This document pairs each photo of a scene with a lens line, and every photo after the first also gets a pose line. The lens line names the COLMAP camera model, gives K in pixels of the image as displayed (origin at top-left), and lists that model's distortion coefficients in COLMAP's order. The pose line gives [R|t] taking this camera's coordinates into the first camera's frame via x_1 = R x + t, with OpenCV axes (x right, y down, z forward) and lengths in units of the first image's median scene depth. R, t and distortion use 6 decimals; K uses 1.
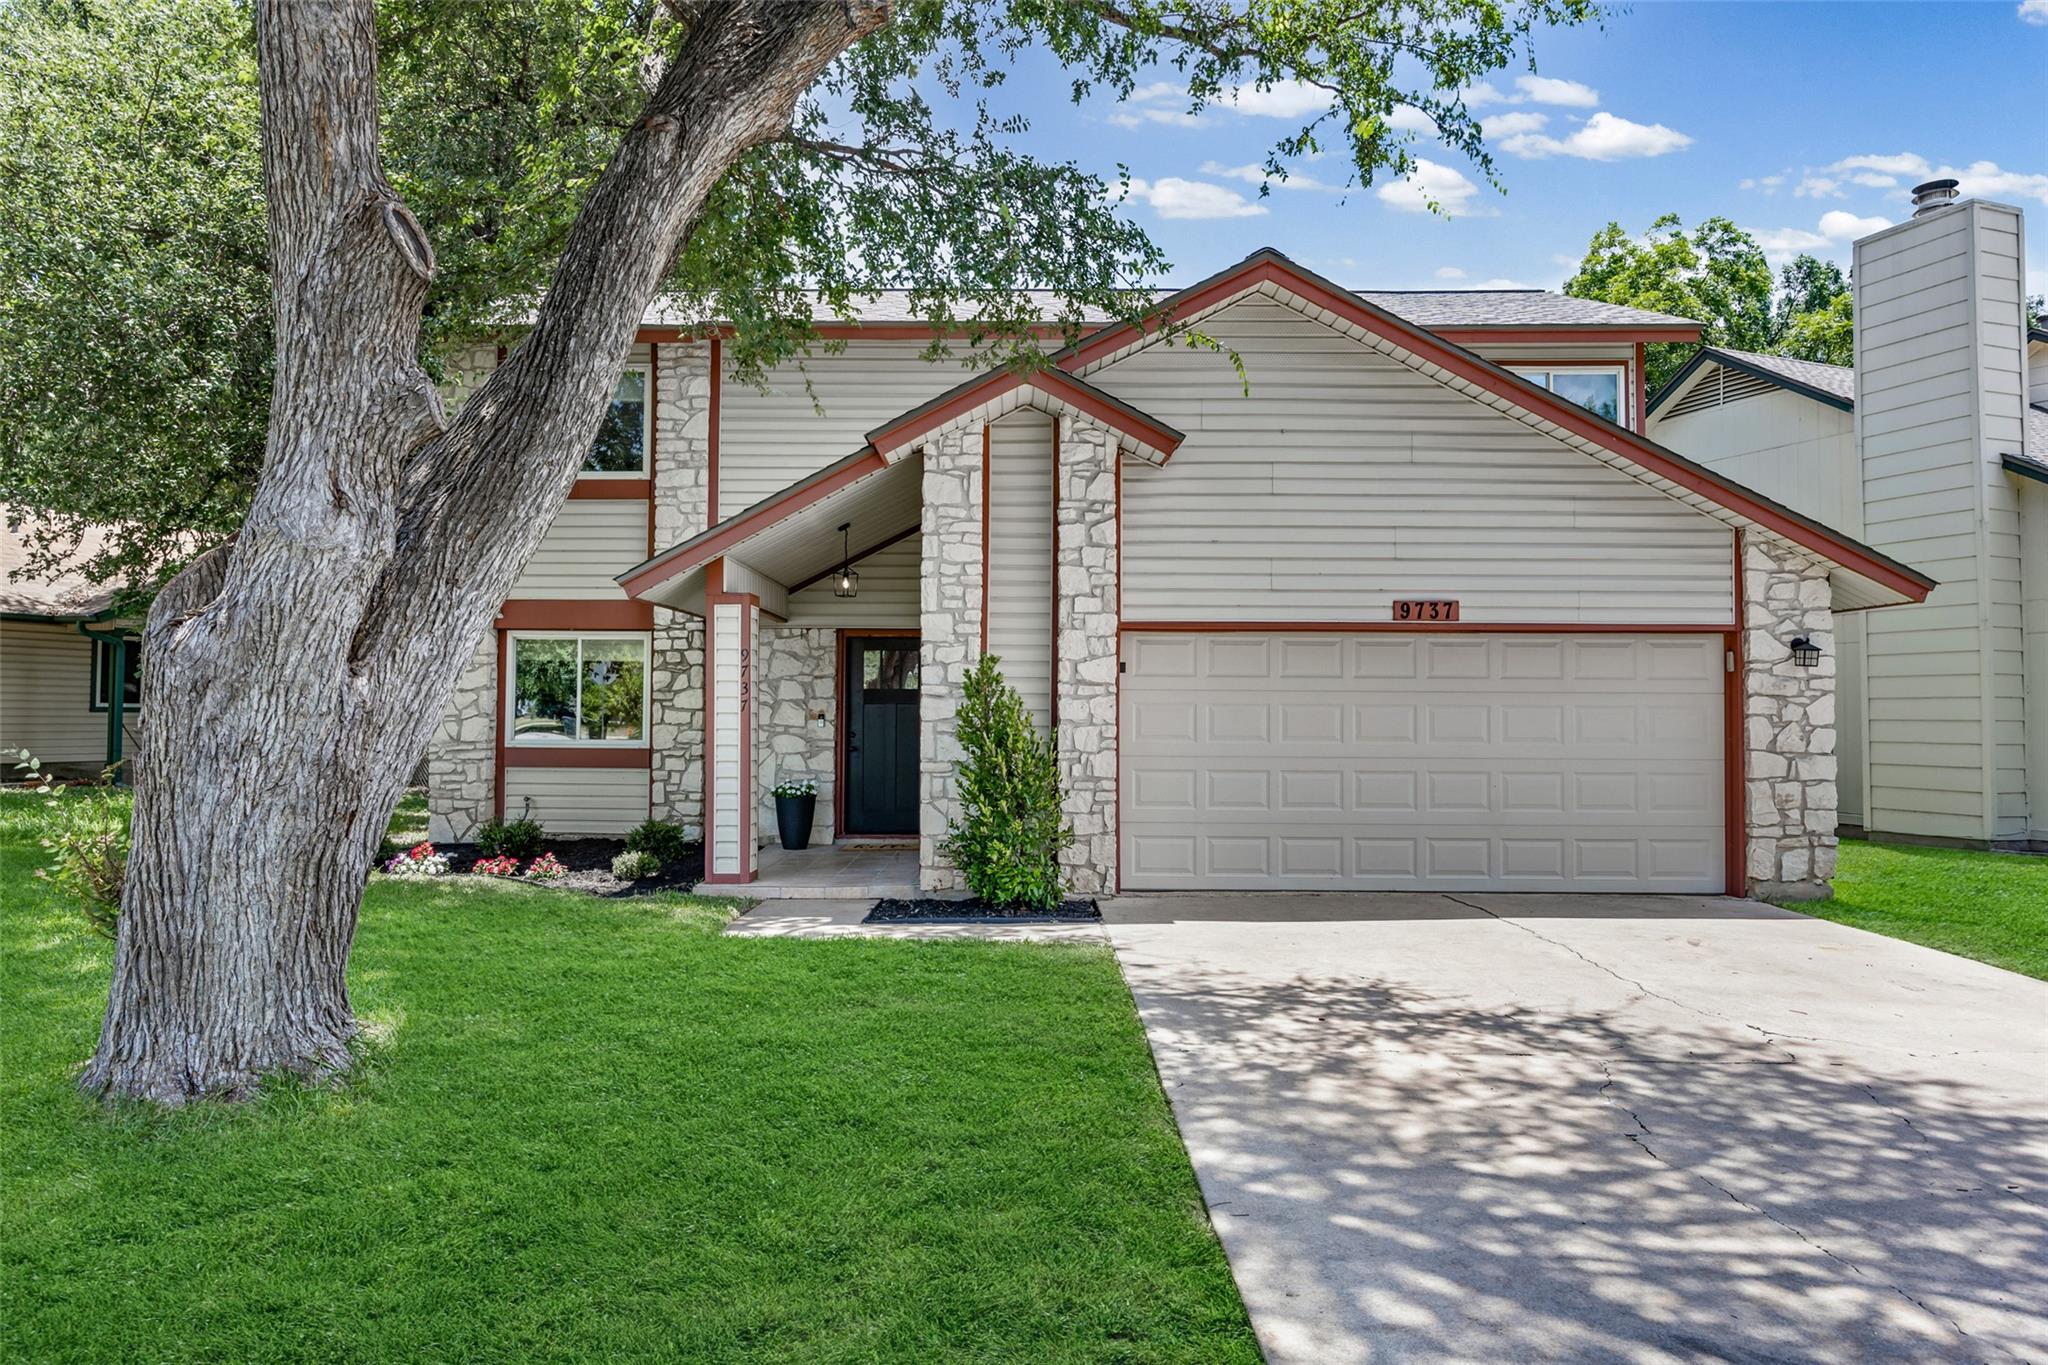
lens RADIAL K [[1351.4, 0, 1022.0], [0, 1351.4, 680.7], [0, 0, 1]] dist [-0.008401, -0.001418]
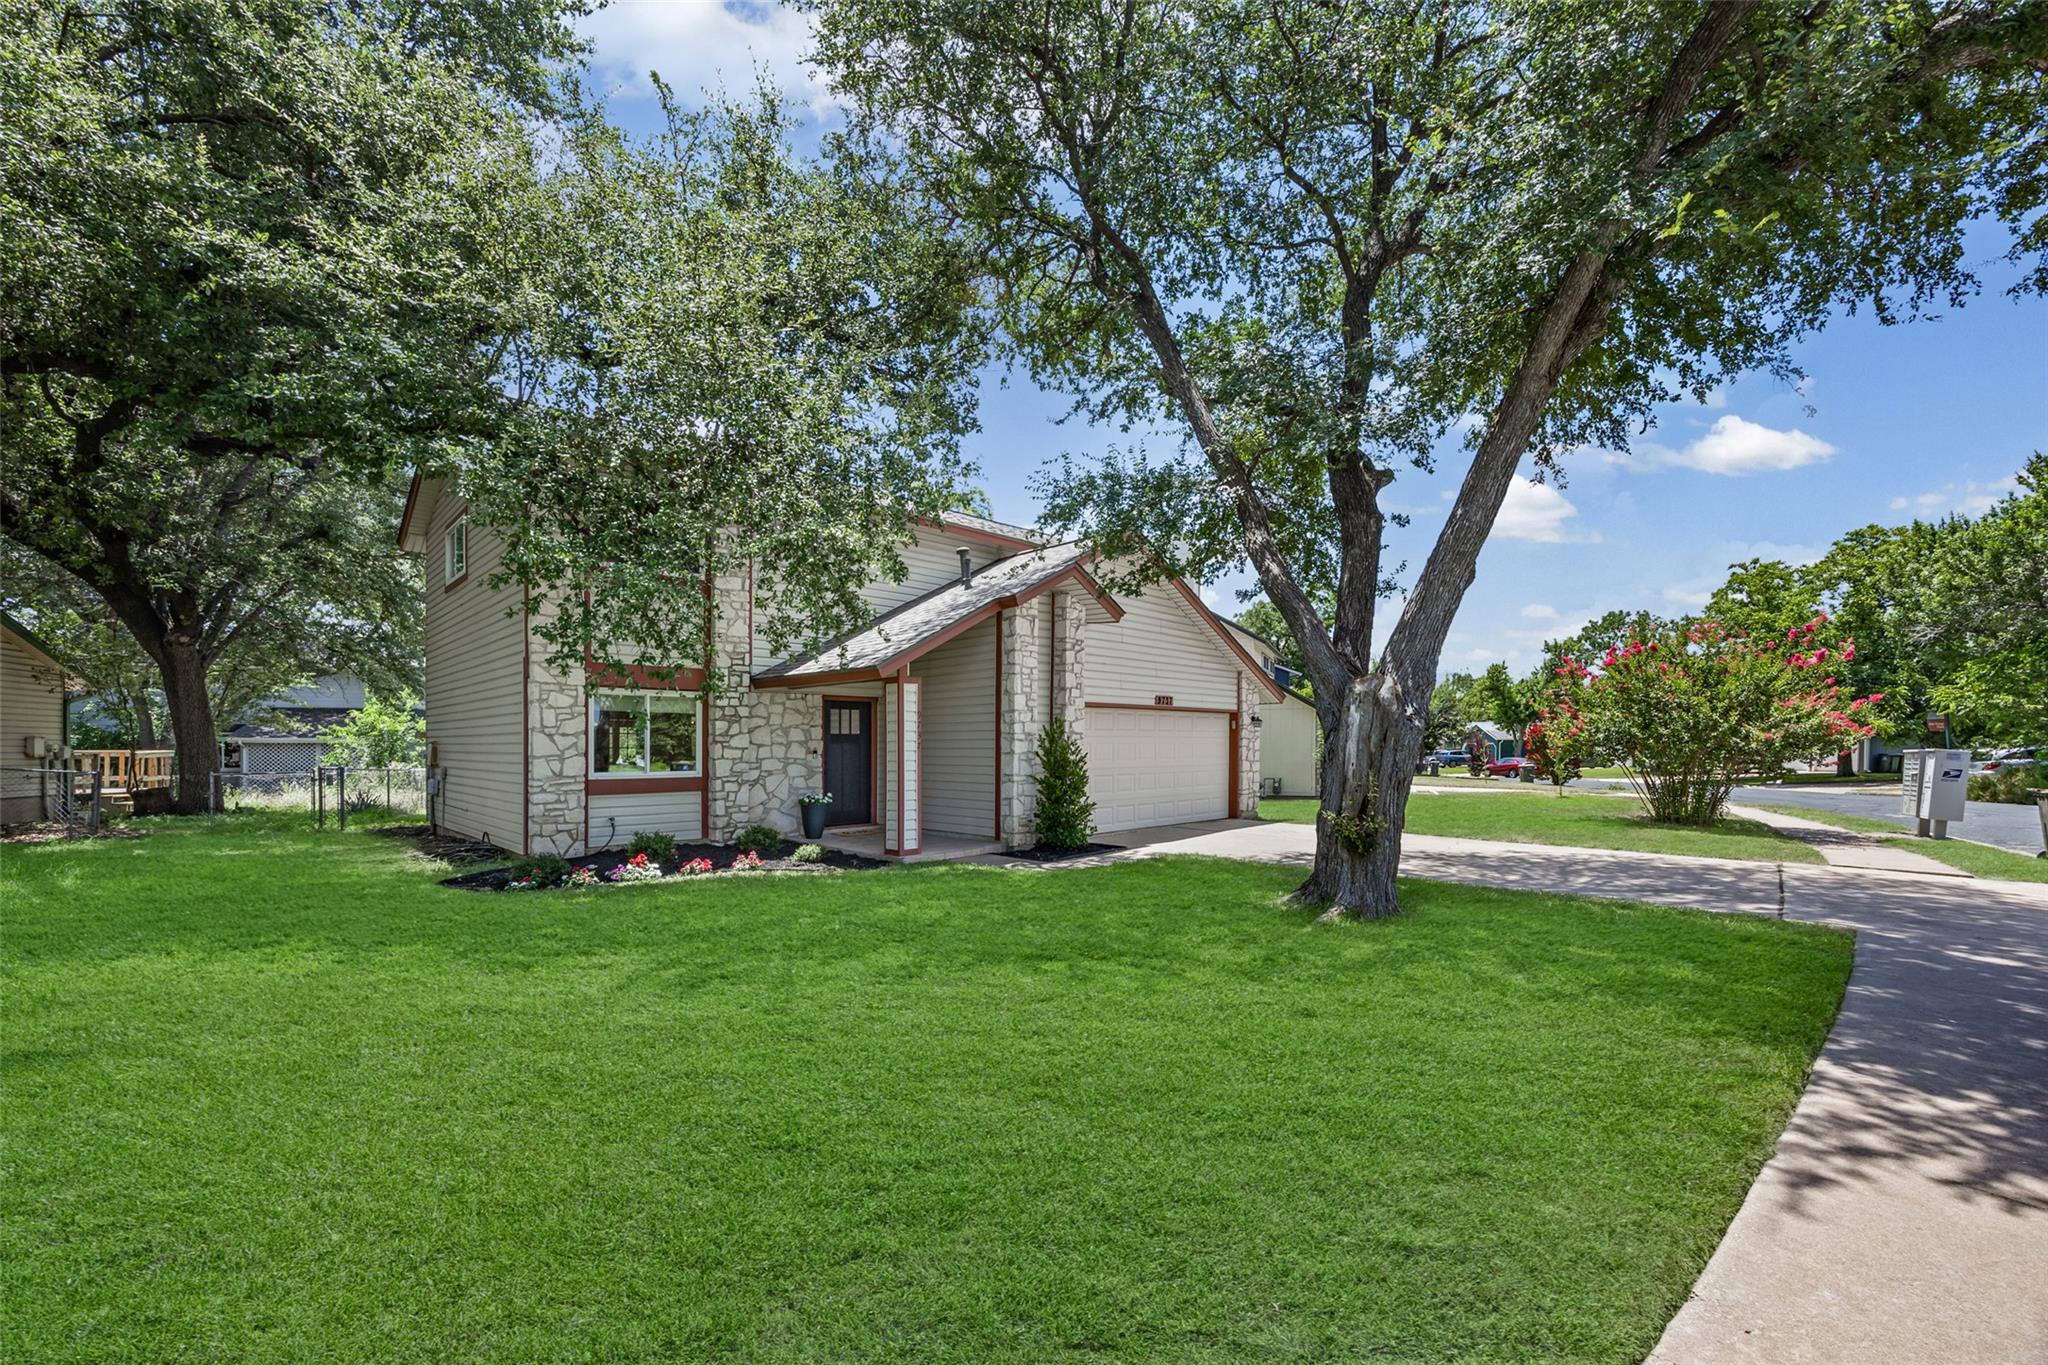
lens RADIAL K [[796.9, 0, 1013.1], [0, 796.9, 738.6], [0, 0, 1]] dist [-0.005543, -0.000003]
pose [[0.702652, -0.002064, 0.711530, -0.643146], [-0.011527, 0.999832, 0.014284, -0.004287], [-0.711440, -0.018238, 0.702510, 0.202889]]
